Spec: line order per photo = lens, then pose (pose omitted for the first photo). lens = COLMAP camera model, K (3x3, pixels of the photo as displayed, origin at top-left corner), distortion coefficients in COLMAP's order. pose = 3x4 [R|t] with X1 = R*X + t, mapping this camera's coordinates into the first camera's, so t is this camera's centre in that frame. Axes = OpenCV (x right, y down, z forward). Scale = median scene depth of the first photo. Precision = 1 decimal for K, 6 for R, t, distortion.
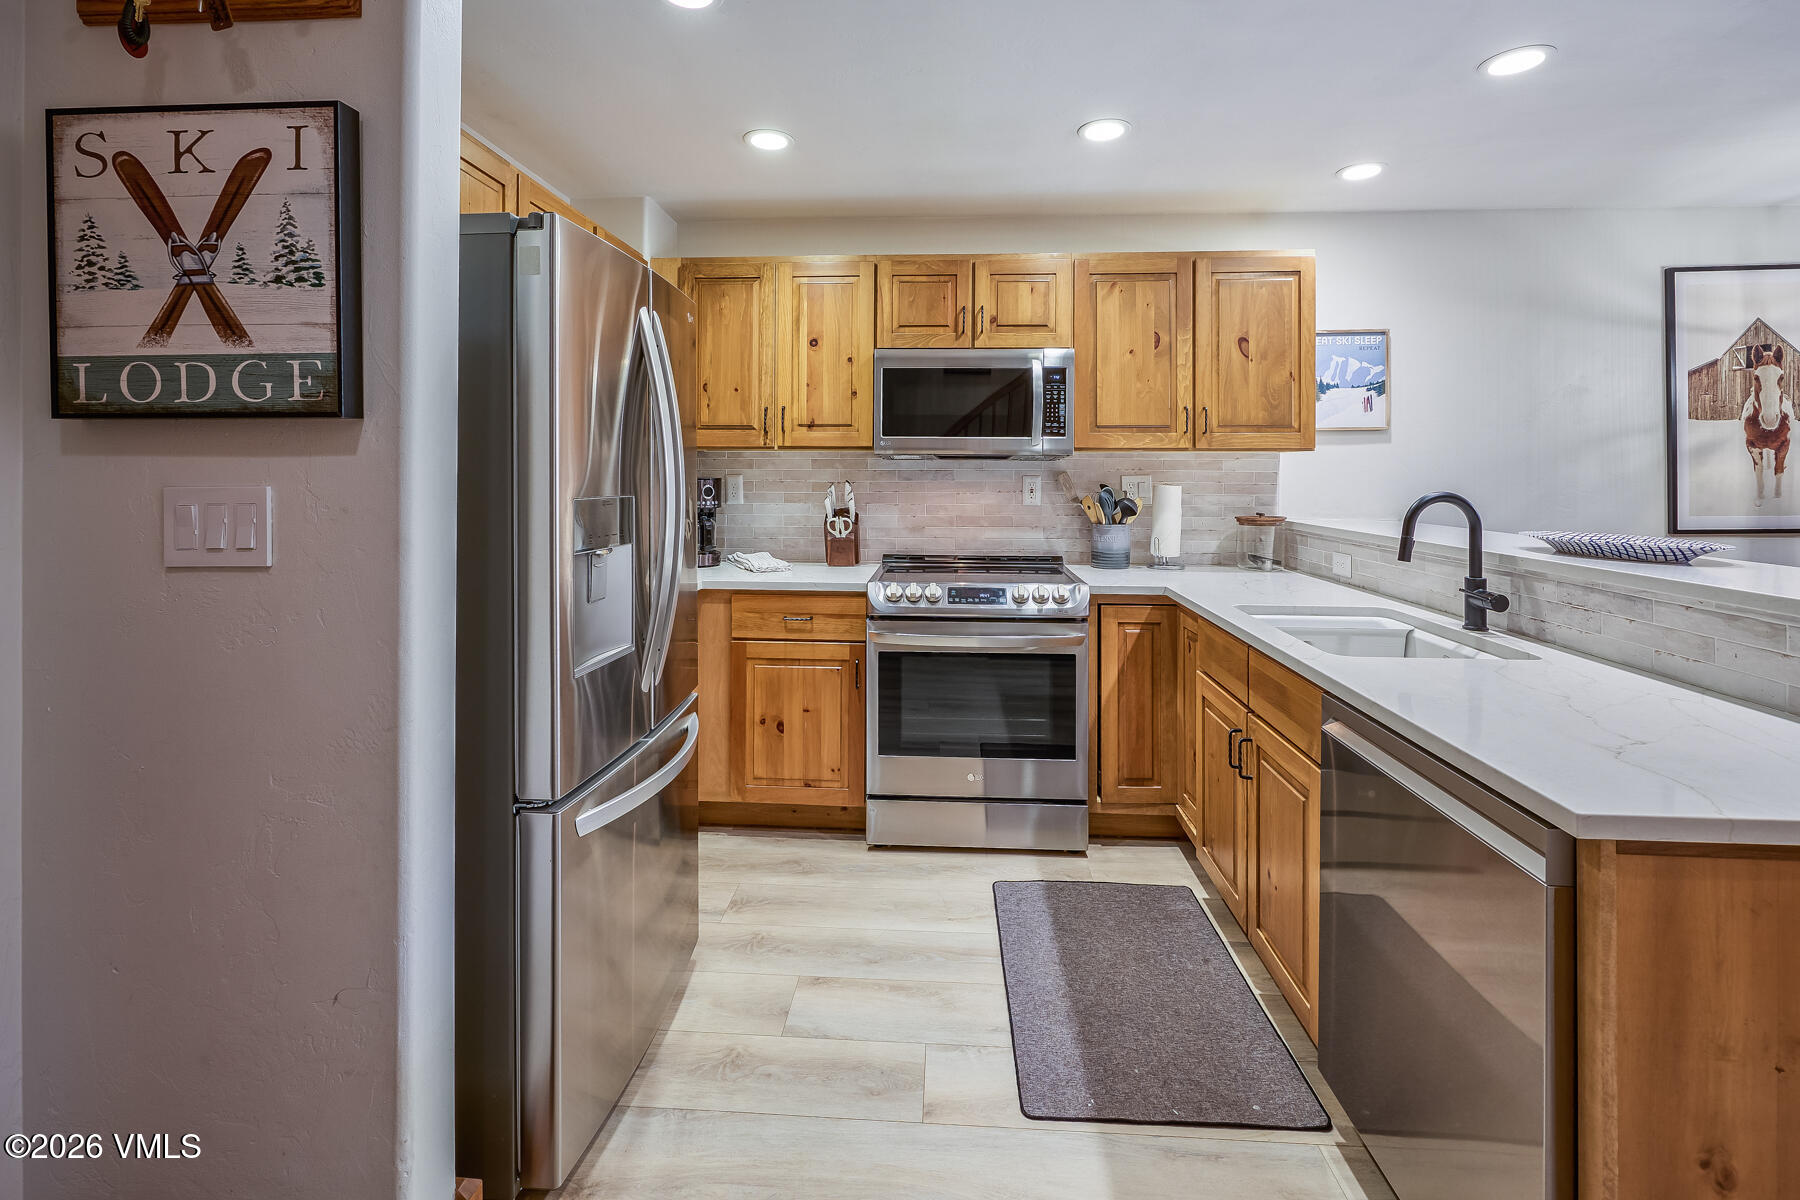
lens RADIAL K [[771.4, 0, 901.9], [0, 771.4, 471.2], [0, 0, 1]] dist [-0.000752, -0.000230]
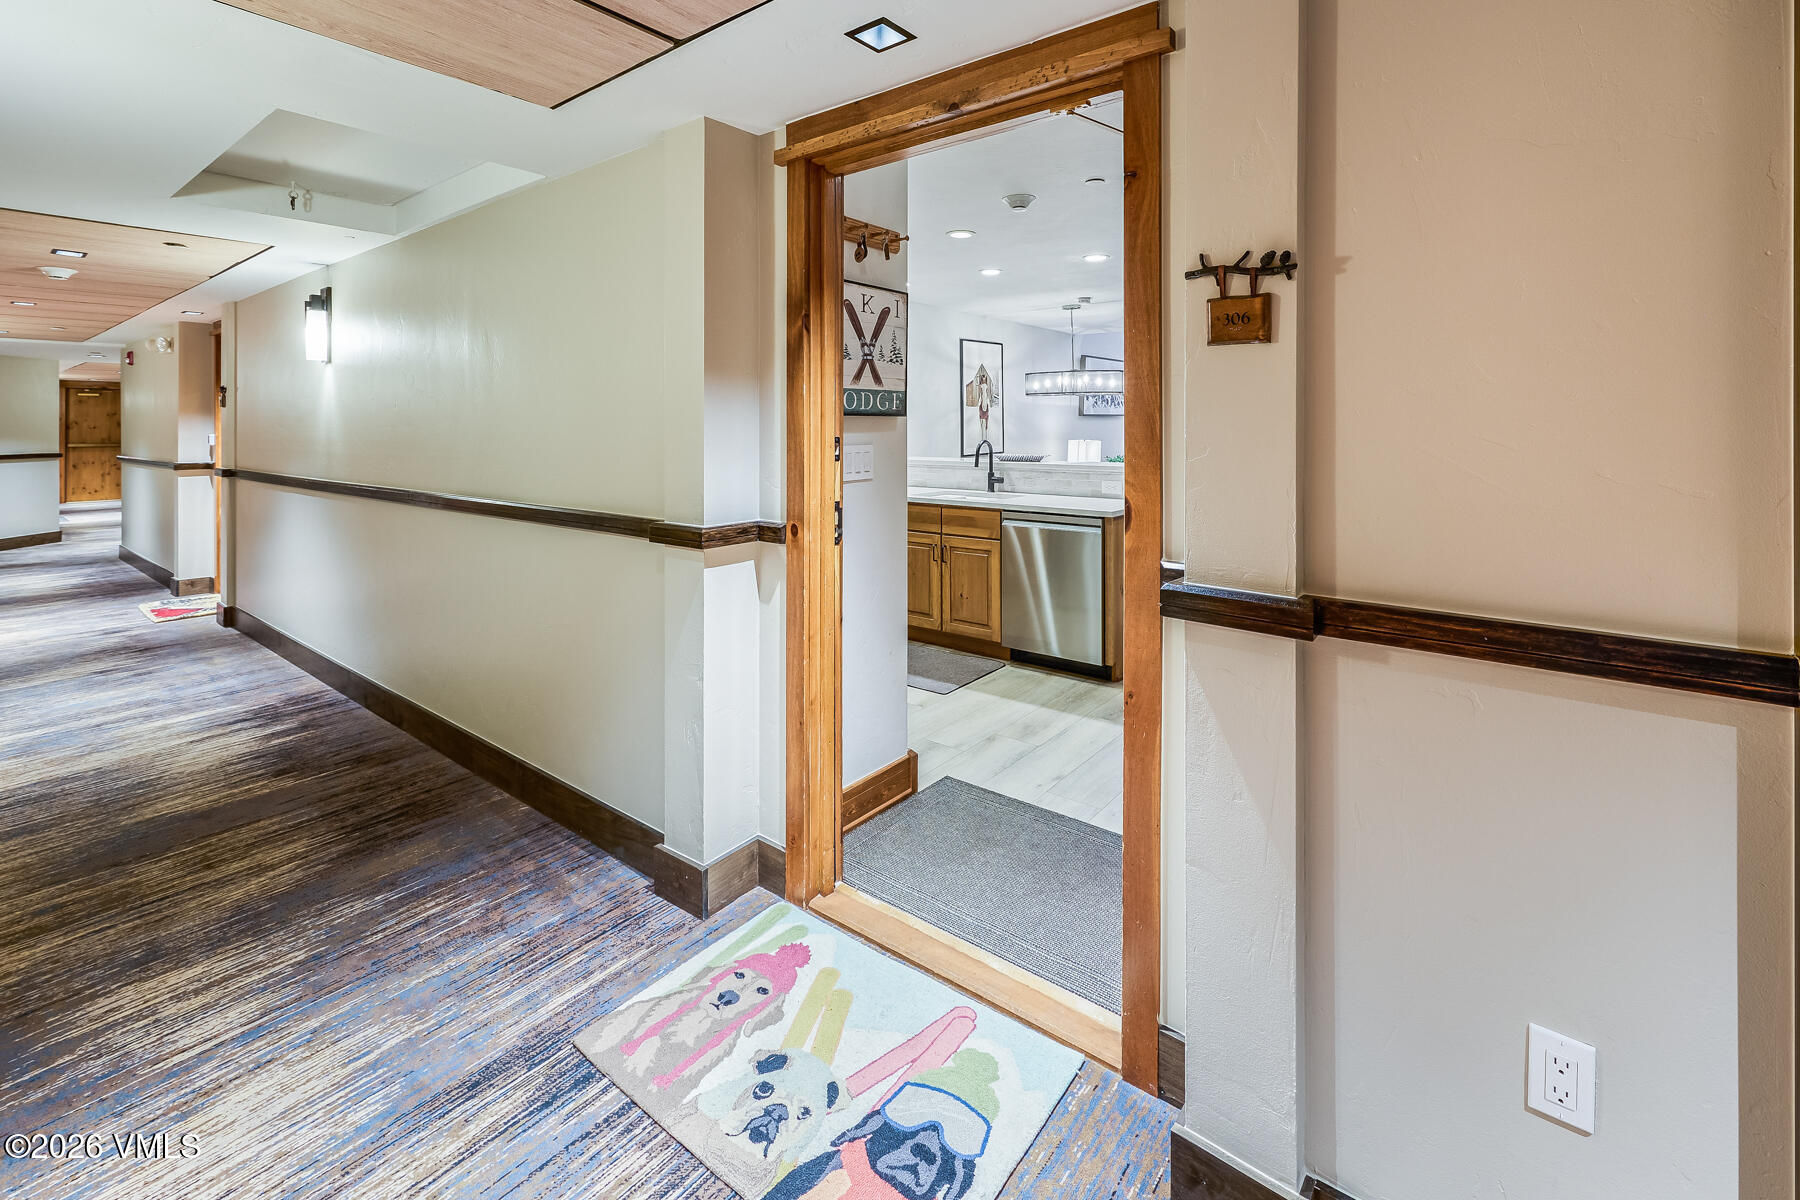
lens RADIAL K [[784.0, 0, 899.2], [0, 784.0, 424.9], [0, 0, 1]] dist [-0.000278, -0.000033]
pose [[0.572471, -0.002457, 0.819921, -2.833158], [0.002140, 0.999997, 0.001502, -0.044853], [-0.819922, 0.000895, 0.572475, -0.459116]]
